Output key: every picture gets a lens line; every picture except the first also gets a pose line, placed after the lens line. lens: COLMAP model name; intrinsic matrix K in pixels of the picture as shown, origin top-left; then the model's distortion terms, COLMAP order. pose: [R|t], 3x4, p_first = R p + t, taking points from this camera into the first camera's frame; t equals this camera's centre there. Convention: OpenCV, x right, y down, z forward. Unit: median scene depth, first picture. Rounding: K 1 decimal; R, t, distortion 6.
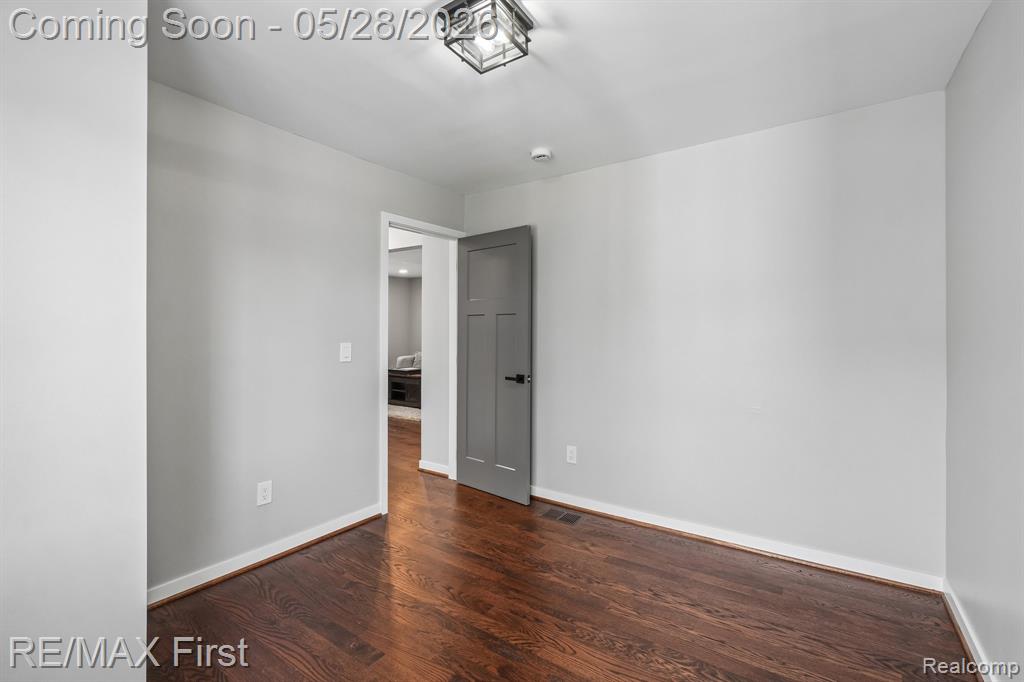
lens RADIAL K [[451.5, 0, 510.3], [0, 451.5, 334.7], [0, 0, 1]] dist [-0.001523, -0.000081]
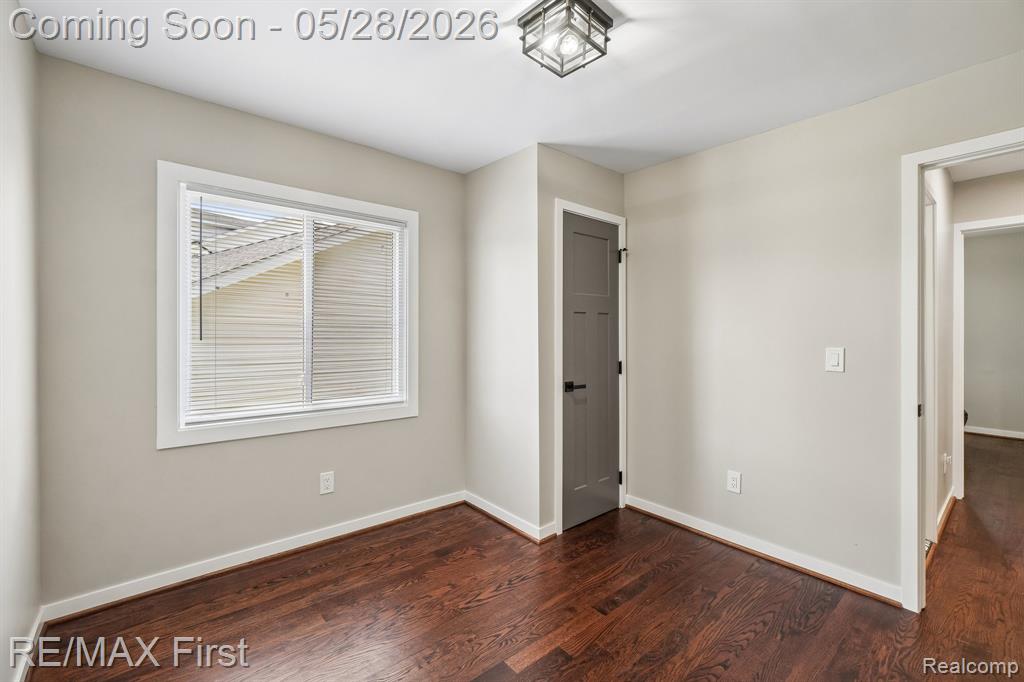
lens RADIAL K [[451.5, 0, 510.3], [0, 451.5, 334.7], [0, 0, 1]] dist [-0.001523, -0.000081]
pose [[-0.259818, 0.009712, -0.965609, 0.687405], [-0.005836, 0.999915, 0.011627, -0.012326], [0.965640, 0.008657, -0.259739, 0.823520]]
